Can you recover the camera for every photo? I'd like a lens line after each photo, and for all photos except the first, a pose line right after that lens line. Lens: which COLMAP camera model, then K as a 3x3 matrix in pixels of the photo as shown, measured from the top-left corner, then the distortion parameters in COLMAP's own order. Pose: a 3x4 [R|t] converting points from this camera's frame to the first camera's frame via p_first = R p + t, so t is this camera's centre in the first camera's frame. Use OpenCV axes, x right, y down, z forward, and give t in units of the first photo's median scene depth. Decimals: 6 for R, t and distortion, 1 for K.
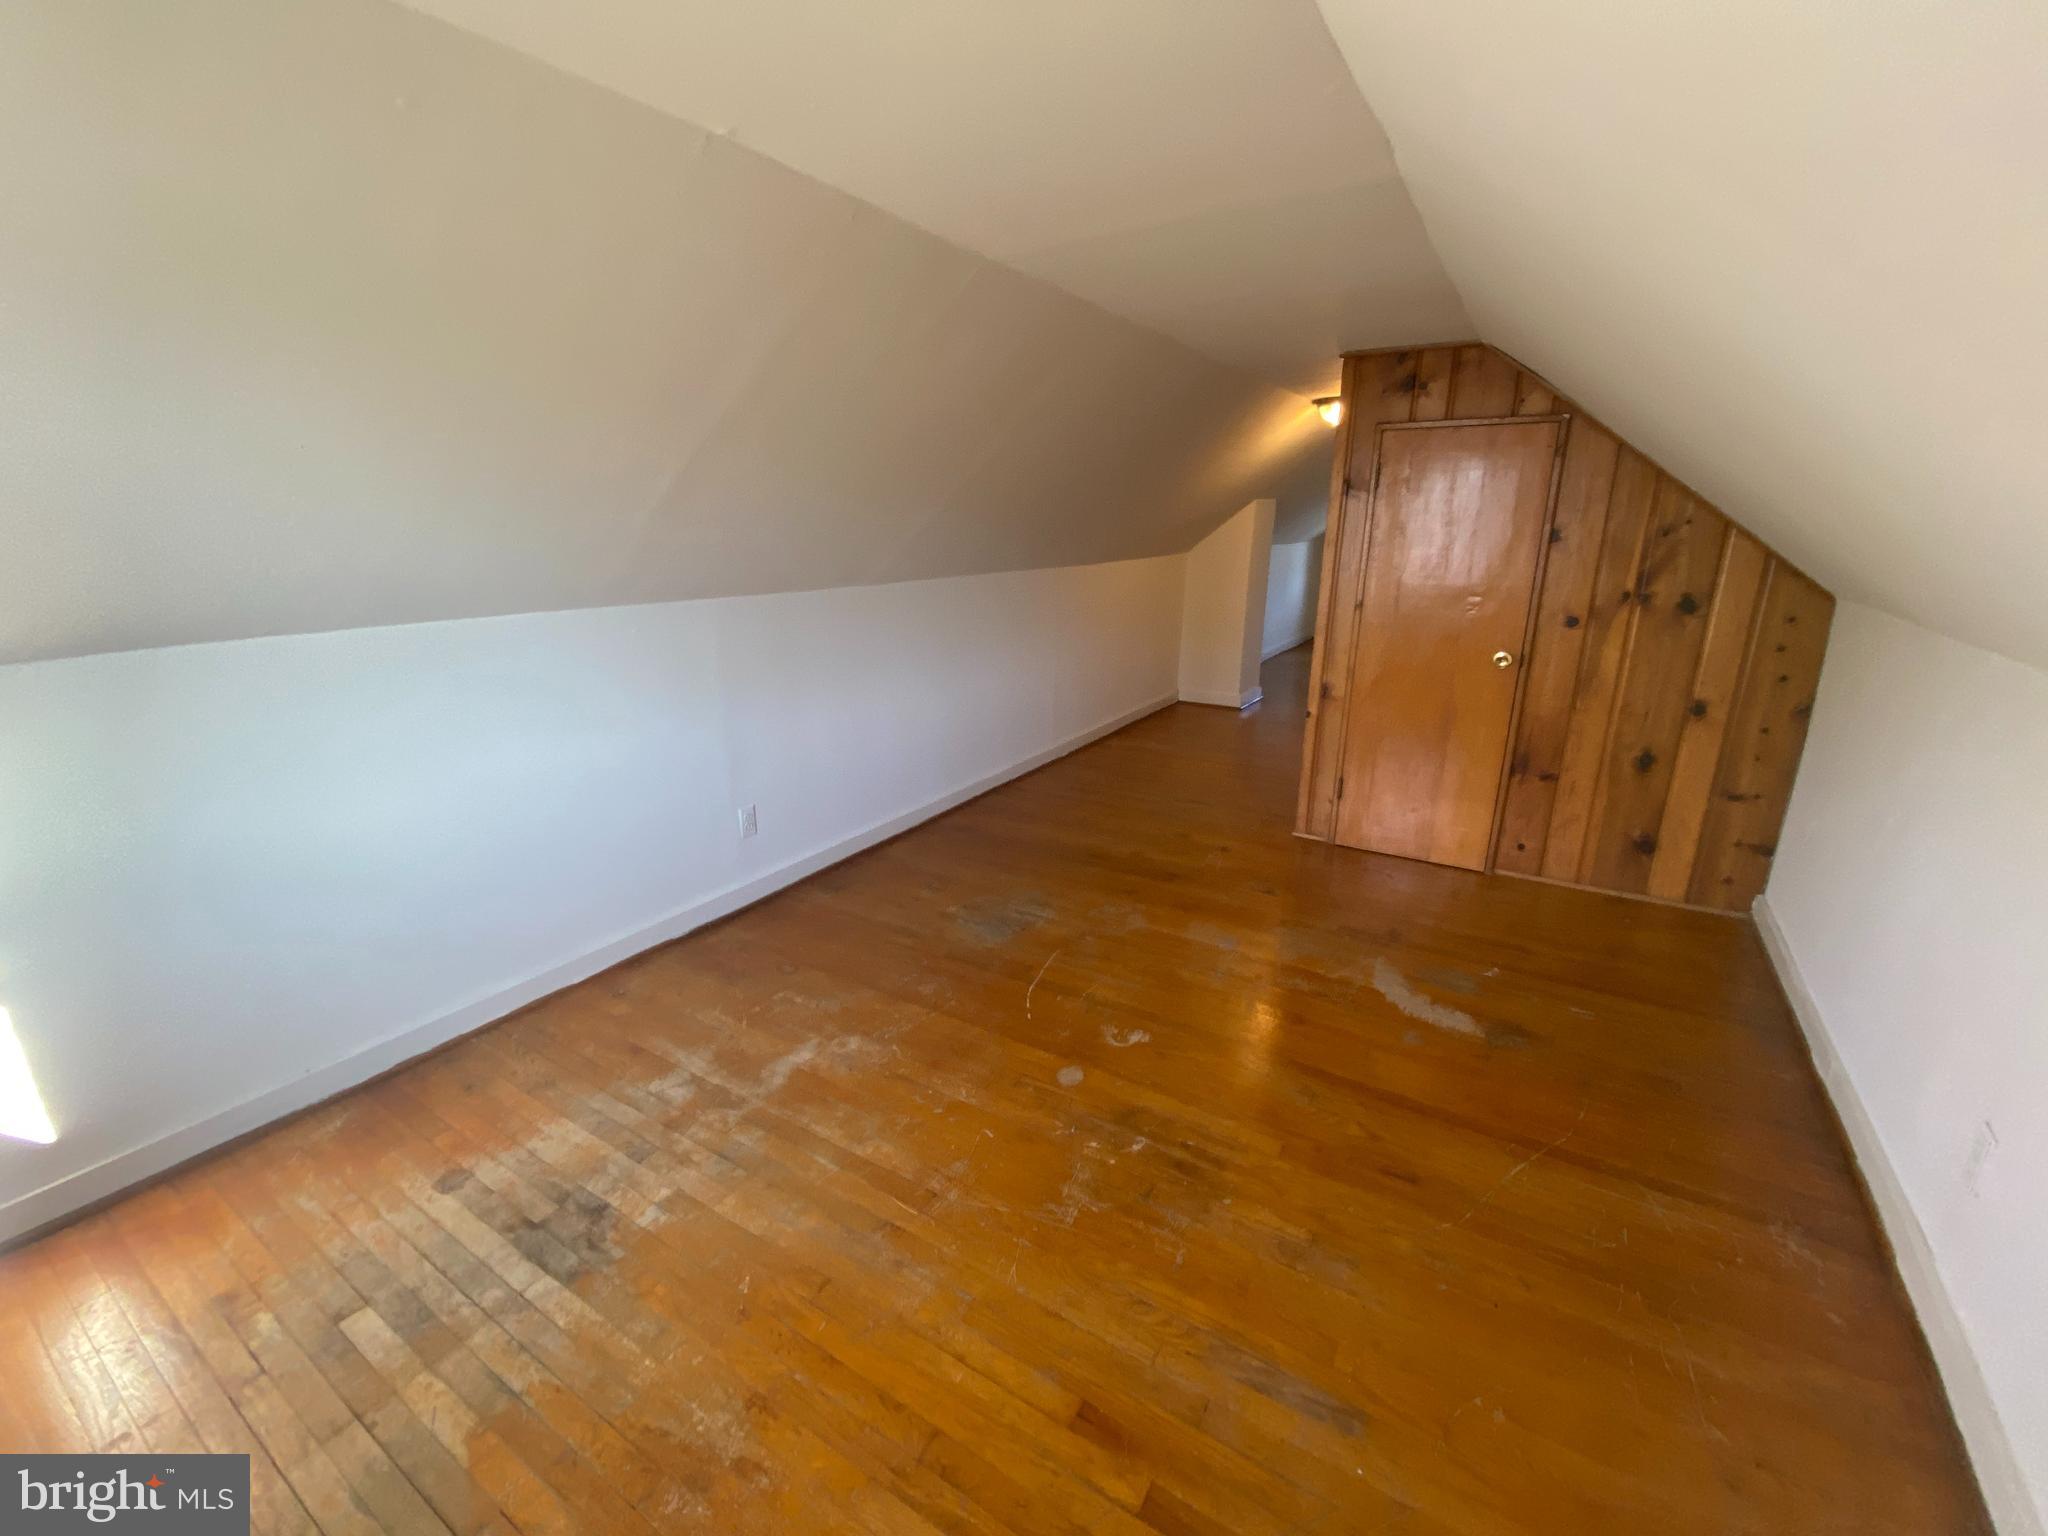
lens RADIAL K [[833.3, 0, 1024.9], [0, 833.3, 770.2], [0, 0, 1]] dist [0.052964, -0.036216]
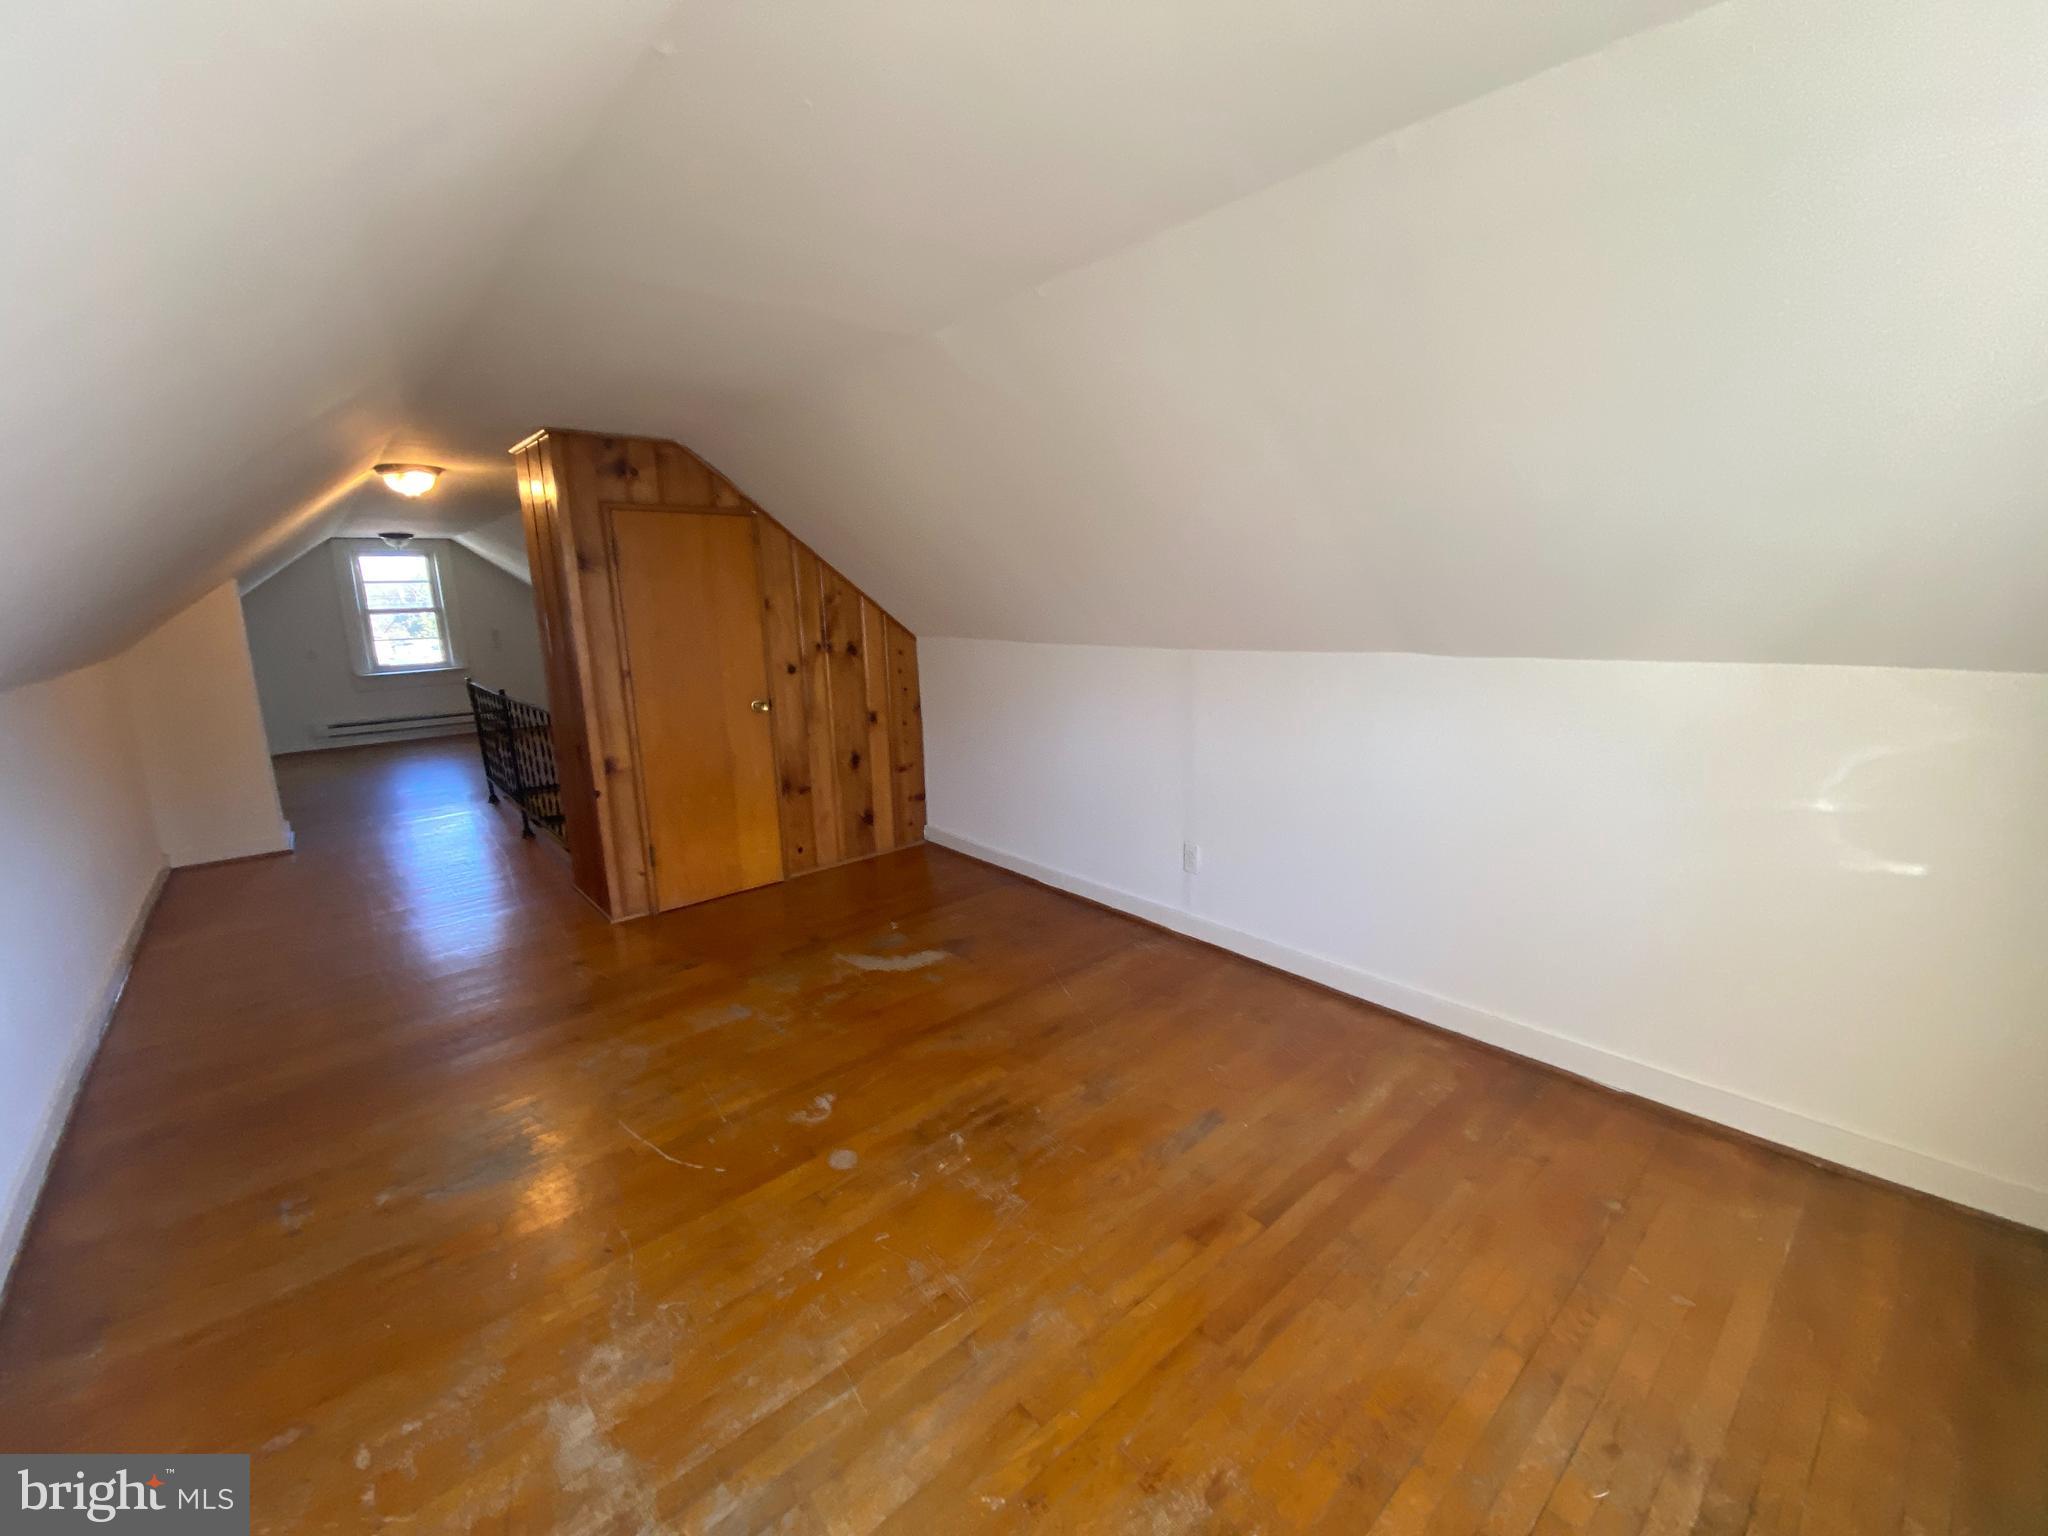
lens RADIAL K [[833.3, 0, 1024.9], [0, 833.3, 770.2], [0, 0, 1]] dist [0.052964, -0.036216]
pose [[0.294709, -0.202584, 0.933866, -0.588199], [0.298519, 0.947878, 0.111417, -0.078997], [-0.907762, 0.245941, 0.339824, 0.337242]]
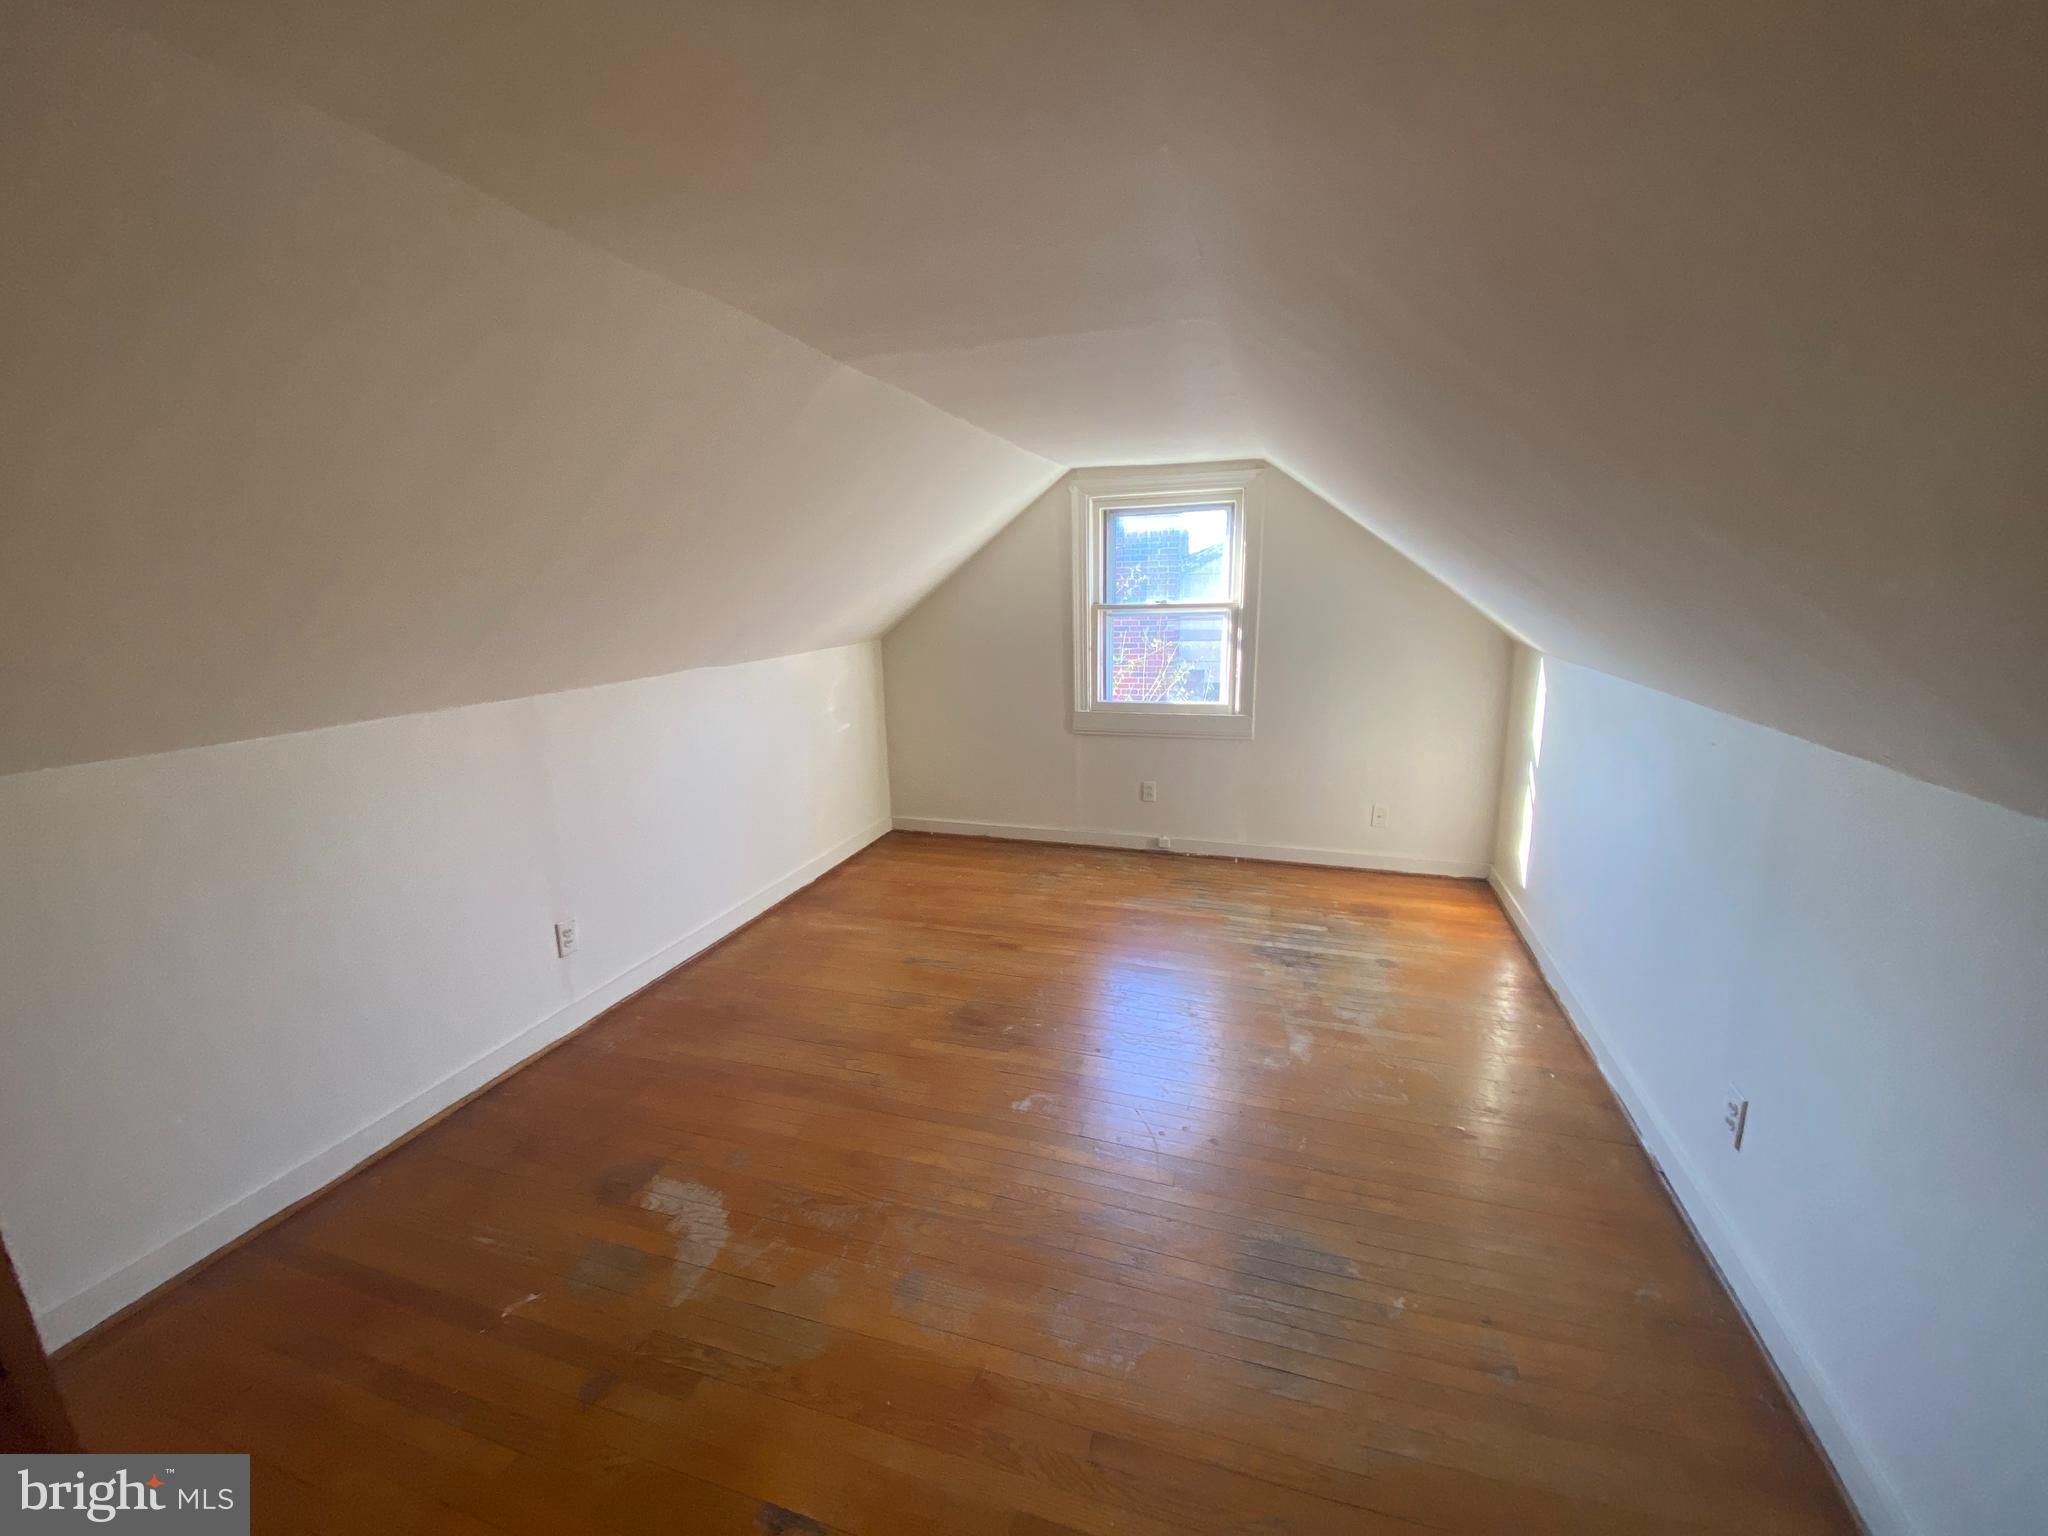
lens RADIAL K [[833.3, 0, 1024.9], [0, 833.3, 770.2], [0, 0, 1]] dist [0.052964, -0.036216]
pose [[-0.969072, 0.066483, -0.237655, 0.323077], [-0.058066, 0.874561, 0.481426, -0.489392], [0.239851, 0.480336, -0.843652, 1.547478]]
